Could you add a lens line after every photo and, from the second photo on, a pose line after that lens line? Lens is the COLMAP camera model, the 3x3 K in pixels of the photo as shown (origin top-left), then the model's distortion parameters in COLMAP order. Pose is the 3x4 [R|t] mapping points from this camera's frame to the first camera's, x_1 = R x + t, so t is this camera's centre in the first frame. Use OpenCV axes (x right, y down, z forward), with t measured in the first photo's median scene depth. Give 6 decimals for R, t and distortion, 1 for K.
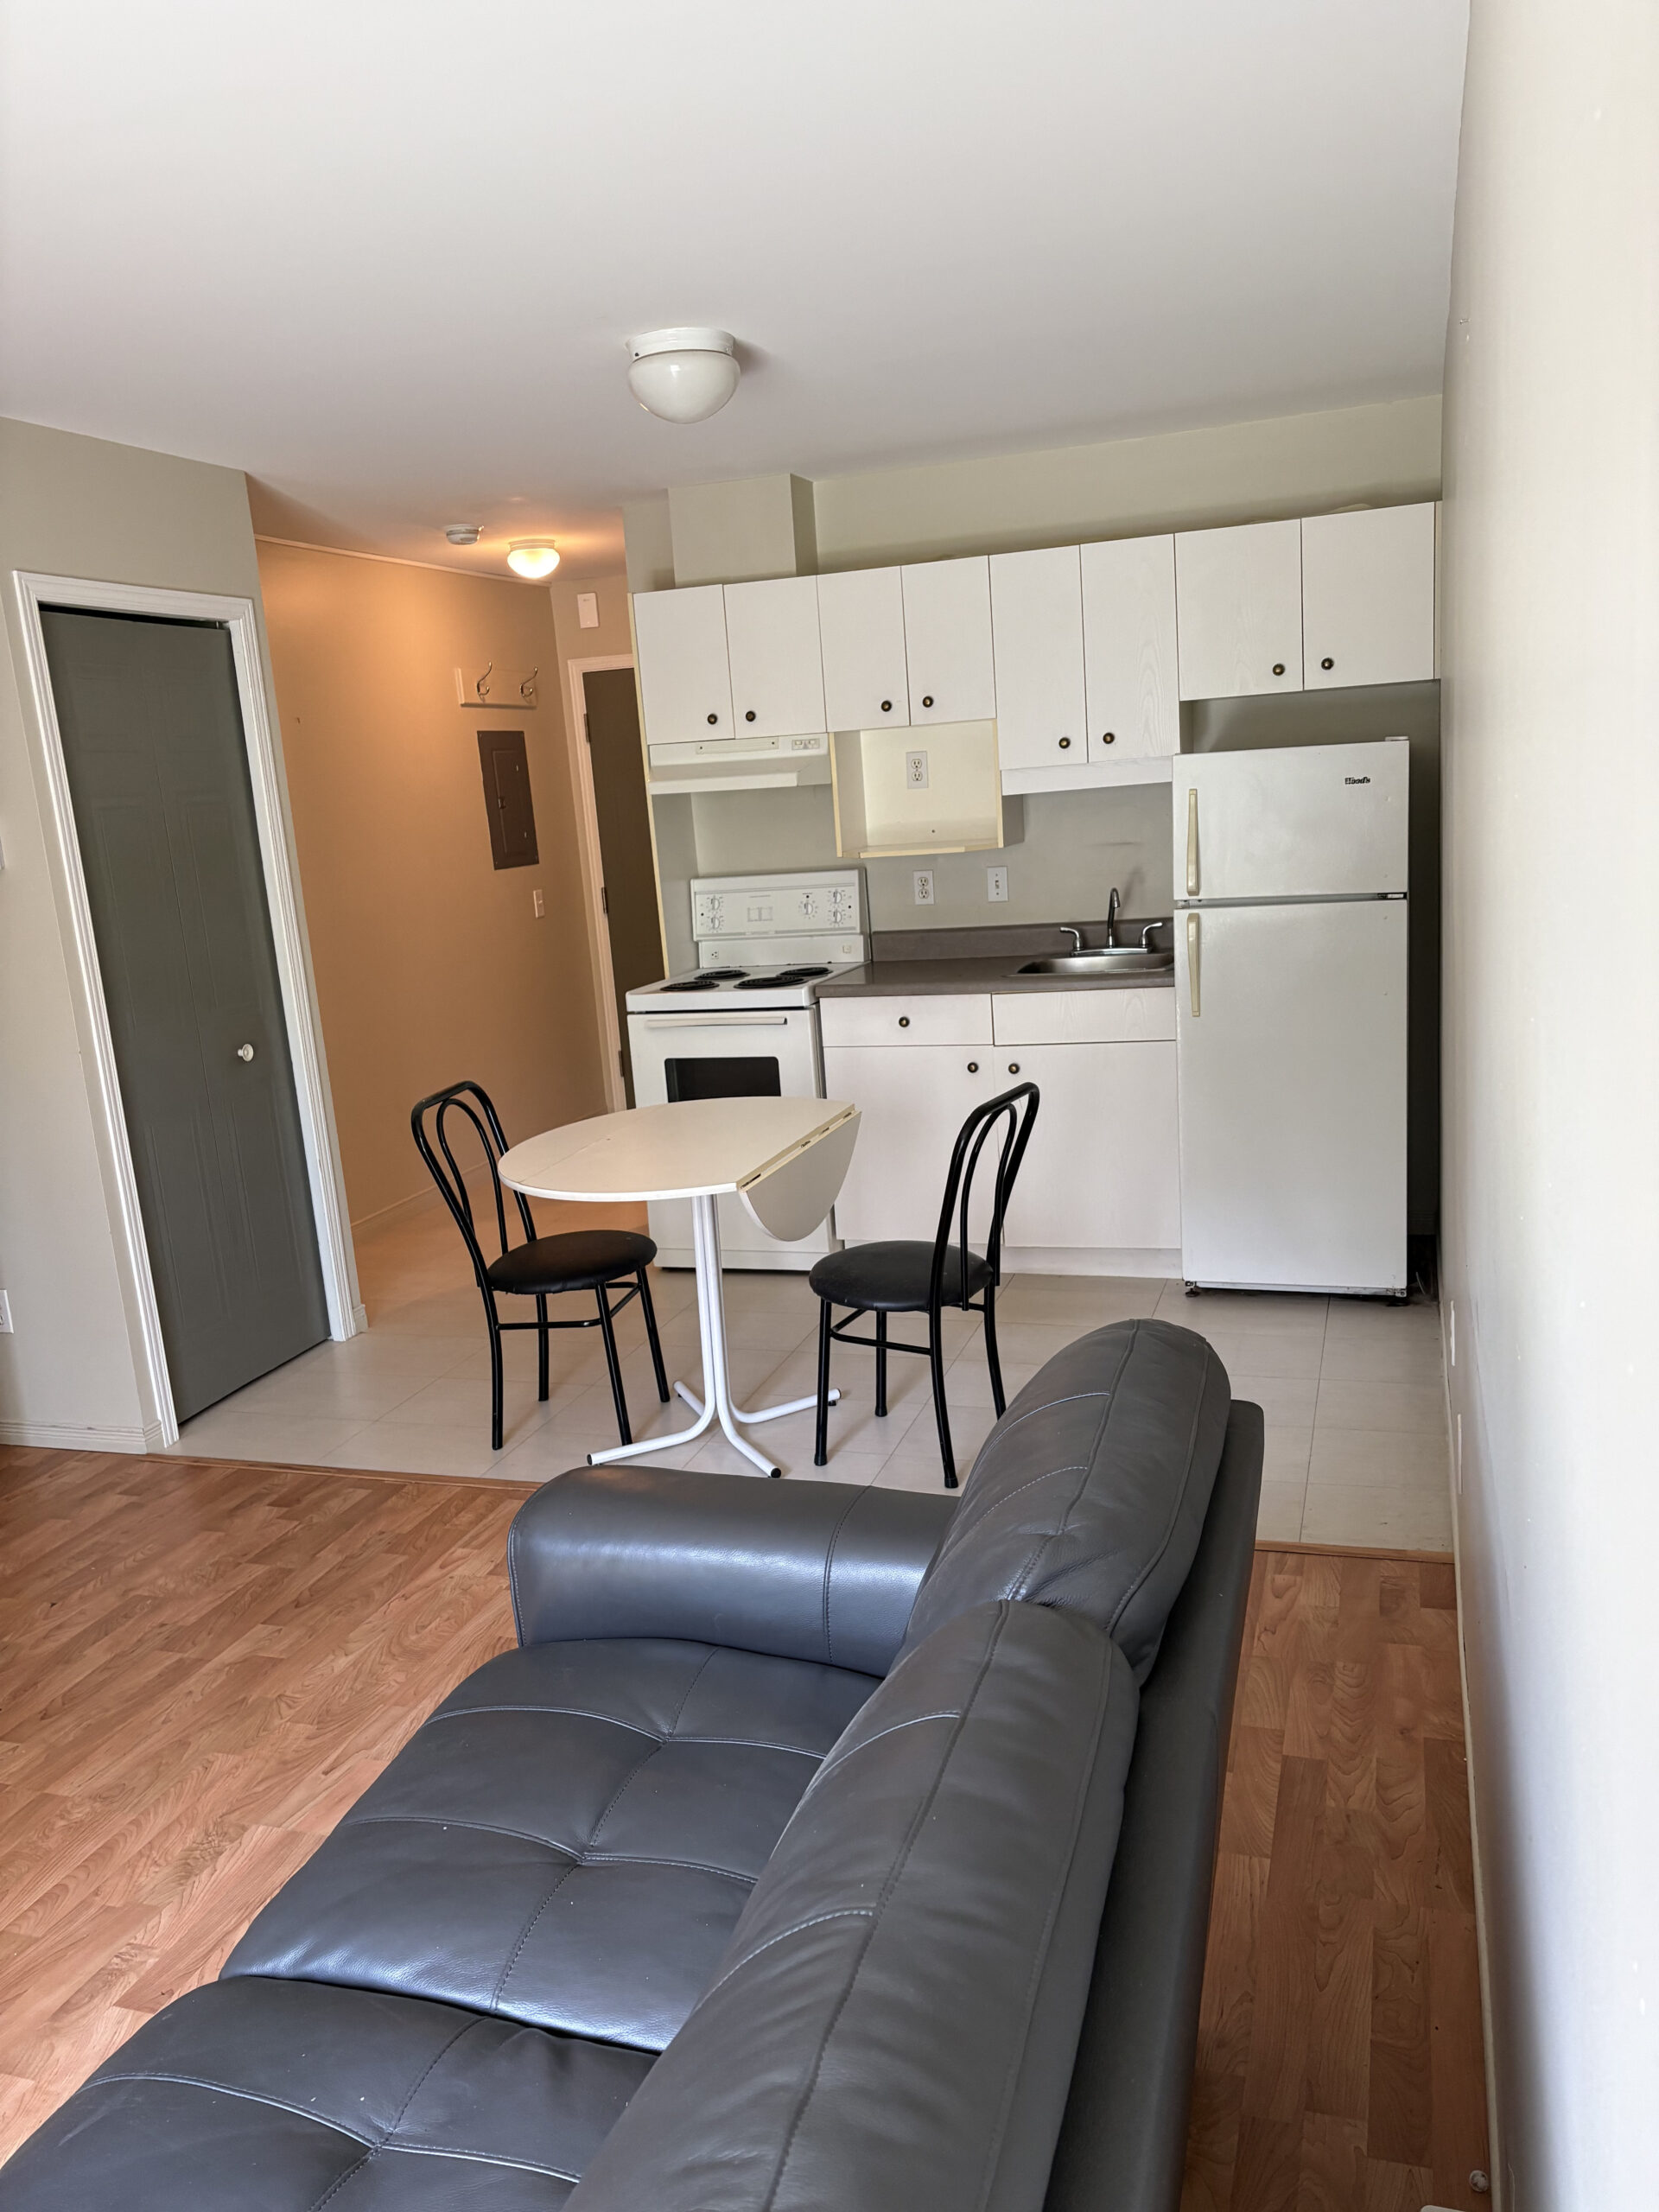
lens RADIAL K [[1656.5, 0, 825.6], [0, 1656.5, 1067.5], [0, 0, 1]] dist [0.065050, -0.080486]
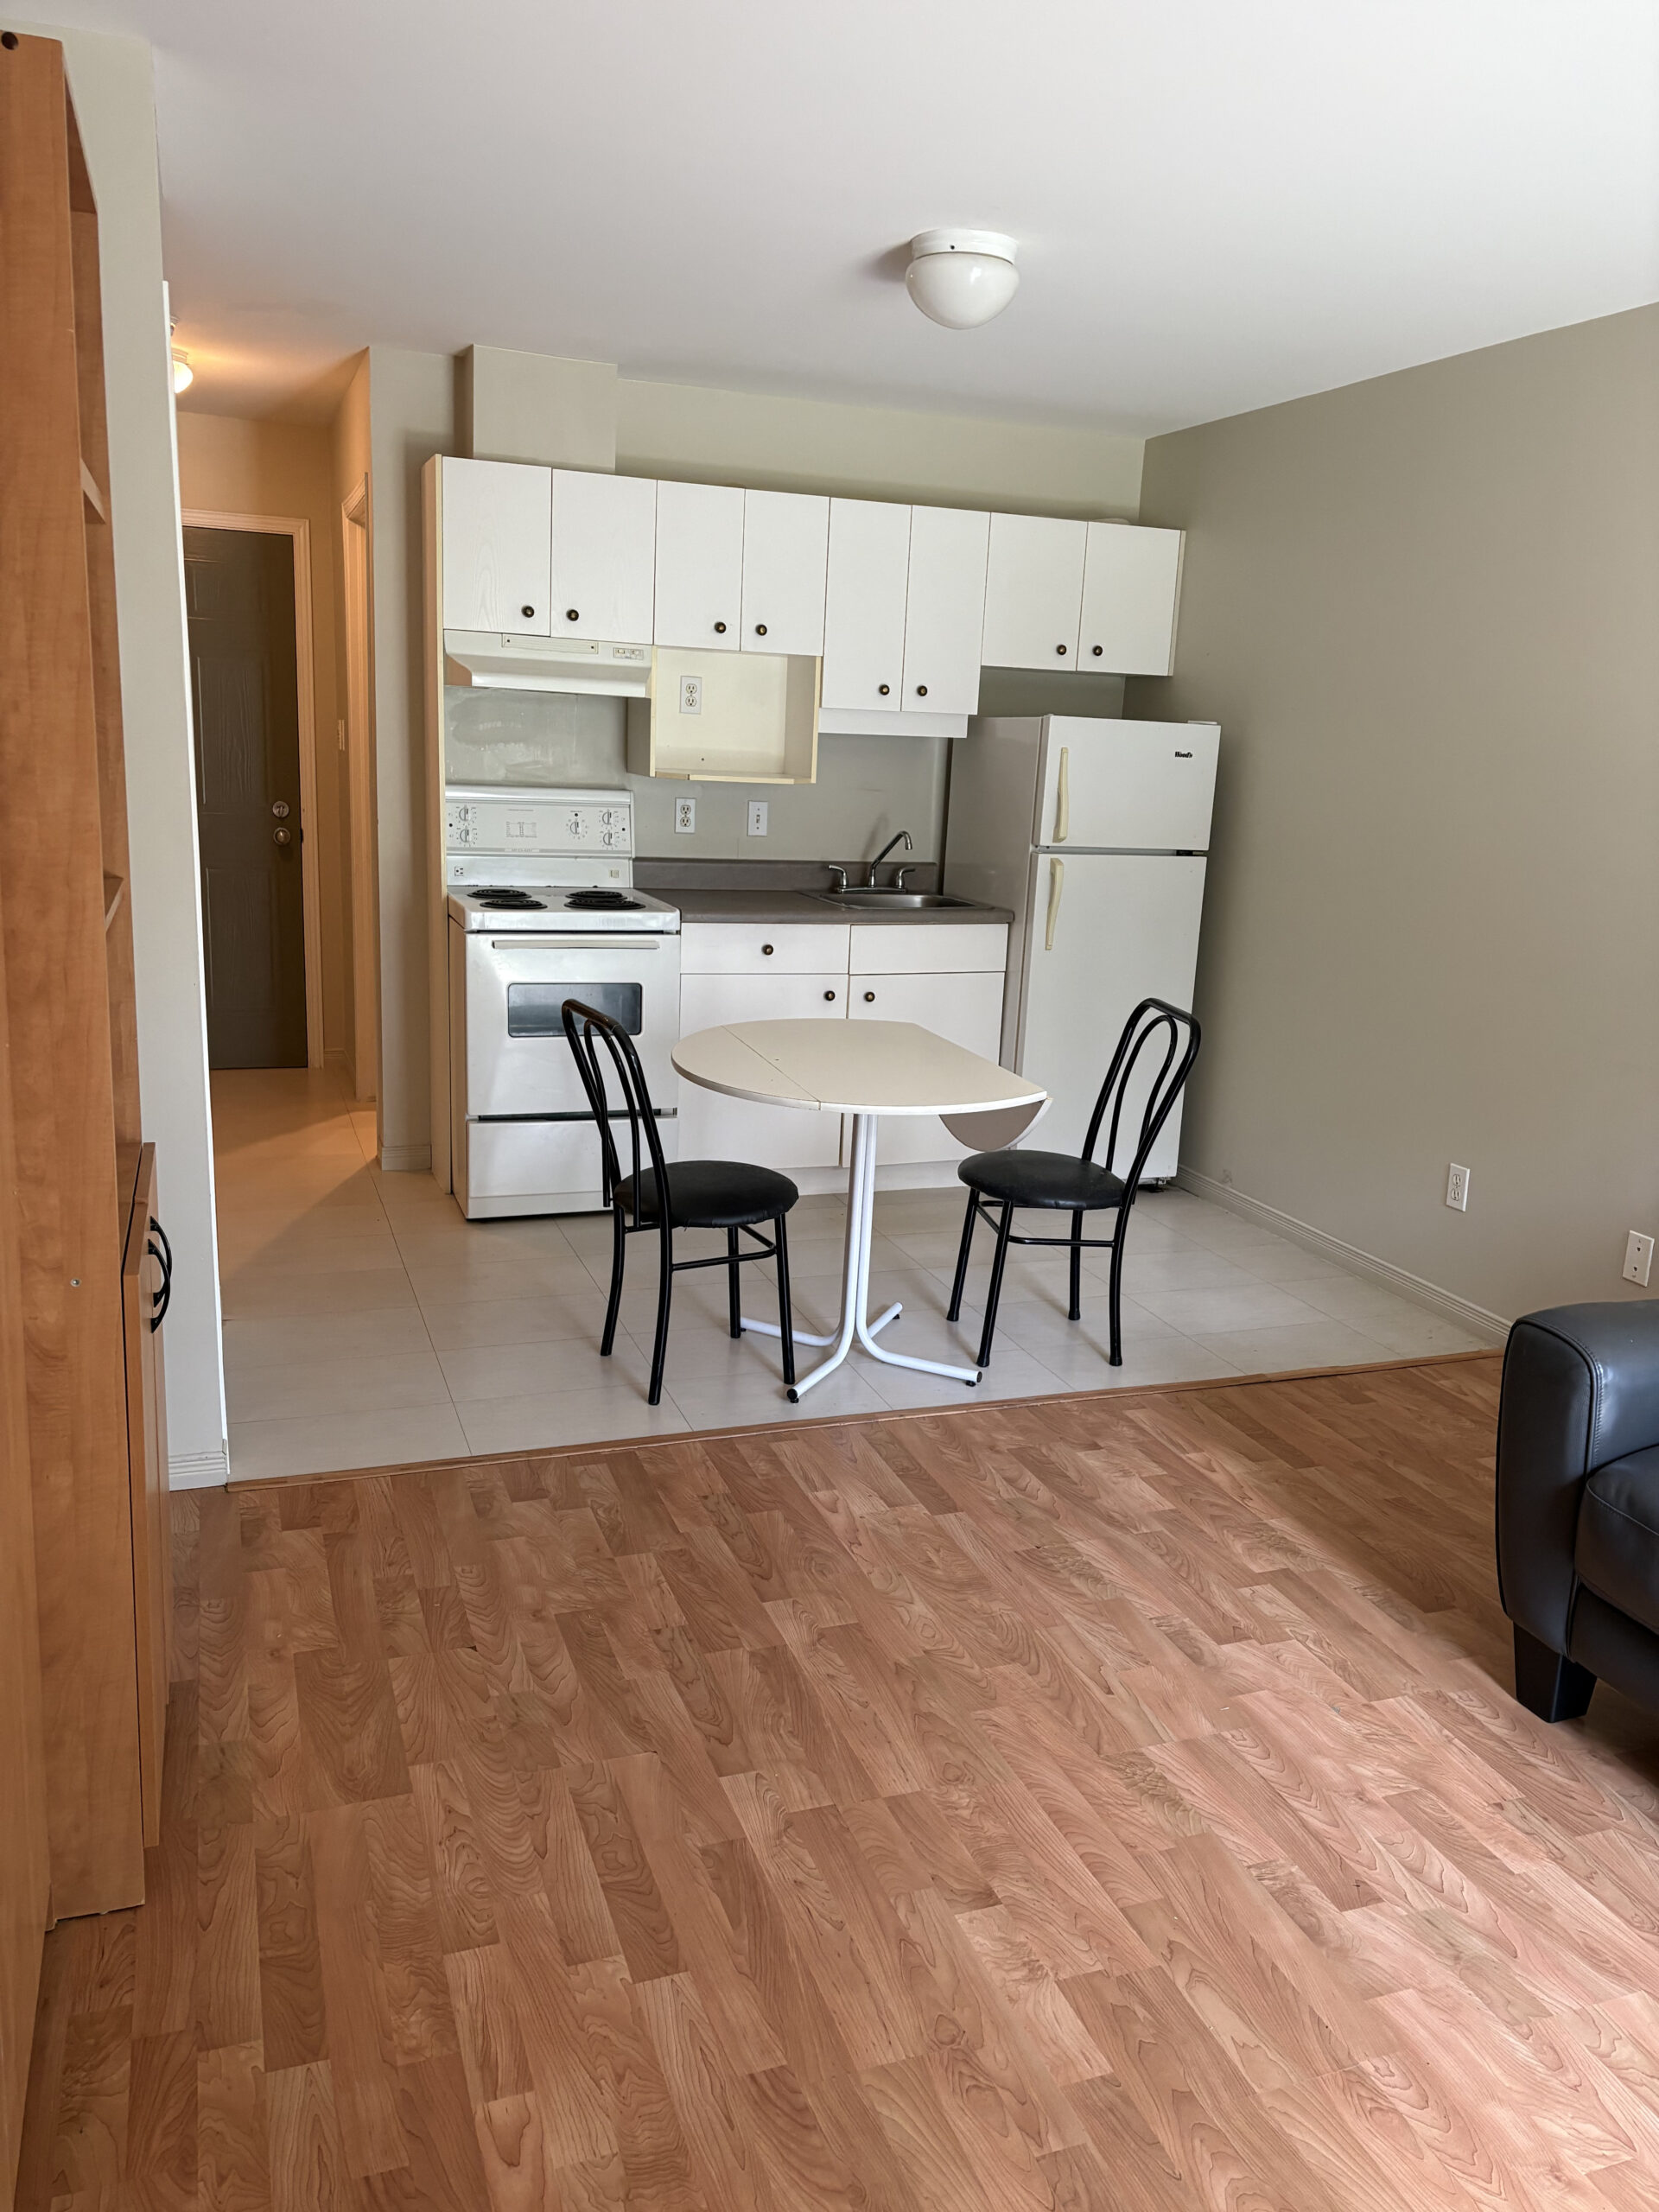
lens RADIAL K [[1644.6, 0, 803.6], [0, 1644.6, 1088.0], [0, 0, 1]] dist [0.065641, -0.063187]
pose [[0.773766, -0.033128, 0.632605, -0.639011], [0.003560, 0.998843, 0.047953, 0.010542], [-0.633462, -0.034852, 0.772989, 0.225650]]
